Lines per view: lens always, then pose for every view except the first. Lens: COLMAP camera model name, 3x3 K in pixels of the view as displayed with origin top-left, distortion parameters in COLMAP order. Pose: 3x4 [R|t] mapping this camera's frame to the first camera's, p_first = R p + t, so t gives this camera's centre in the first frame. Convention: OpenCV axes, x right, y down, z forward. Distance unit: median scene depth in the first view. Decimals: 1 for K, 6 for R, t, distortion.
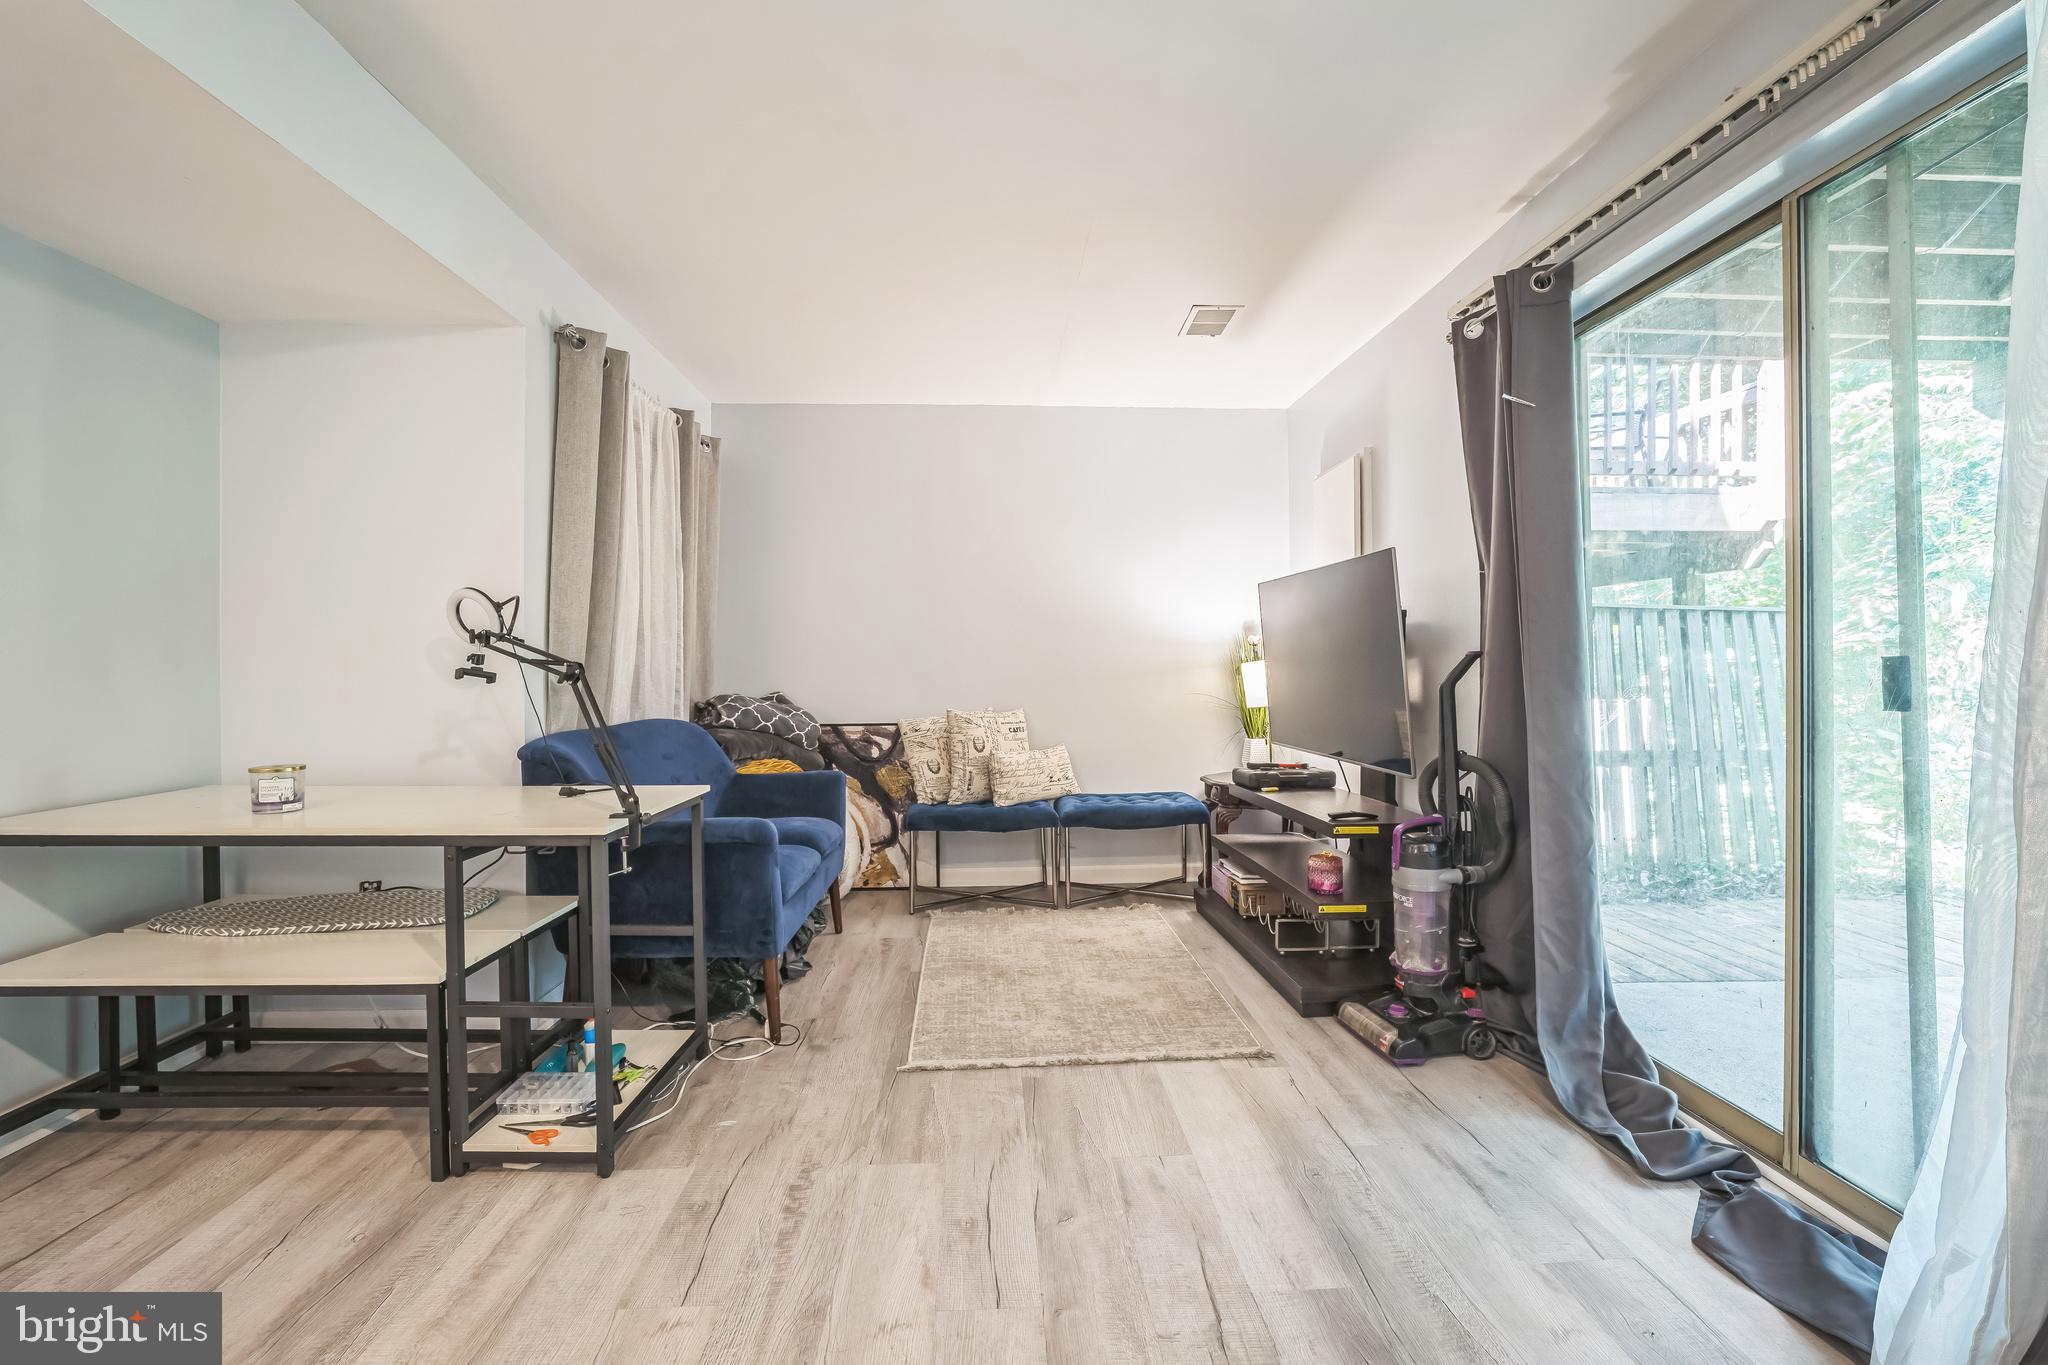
lens RADIAL K [[889.9, 0, 1029.8], [0, 889.9, 666.2], [0, 0, 1]] dist [-0.039507, 0.016262]
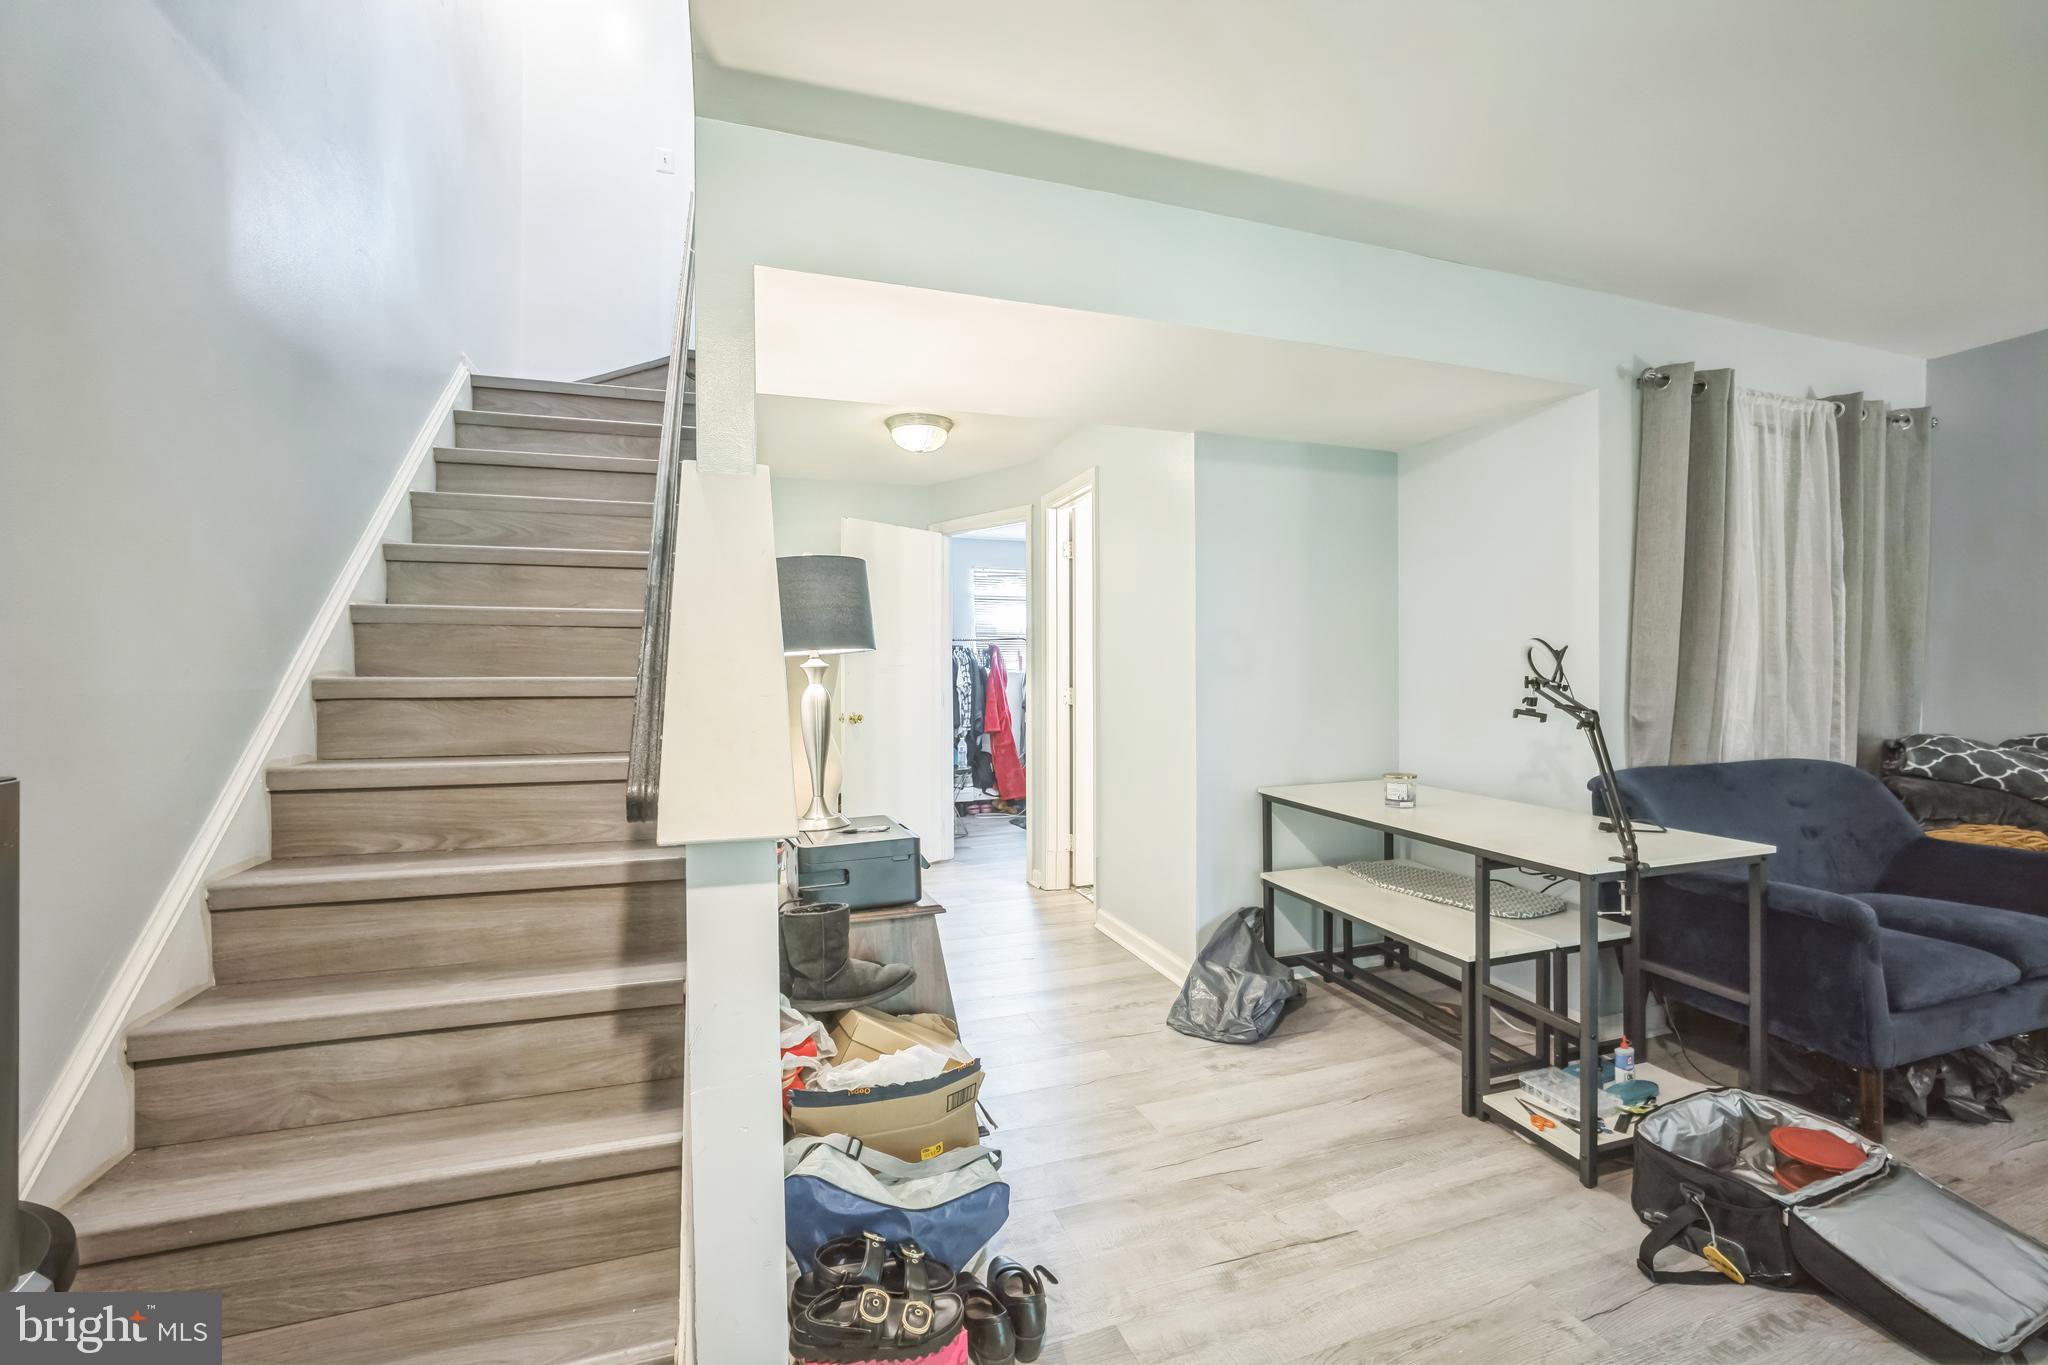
lens RADIAL K [[864.5, 0, 1026.7], [0, 864.5, 674.8], [0, 0, 1]] dist [-0.039894, 0.014911]
pose [[0.279529, 0.006466, -0.960115, 0.243285], [0.005771, 0.999948, 0.008415, -0.049846], [0.960120, -0.007893, 0.279478, 0.029599]]
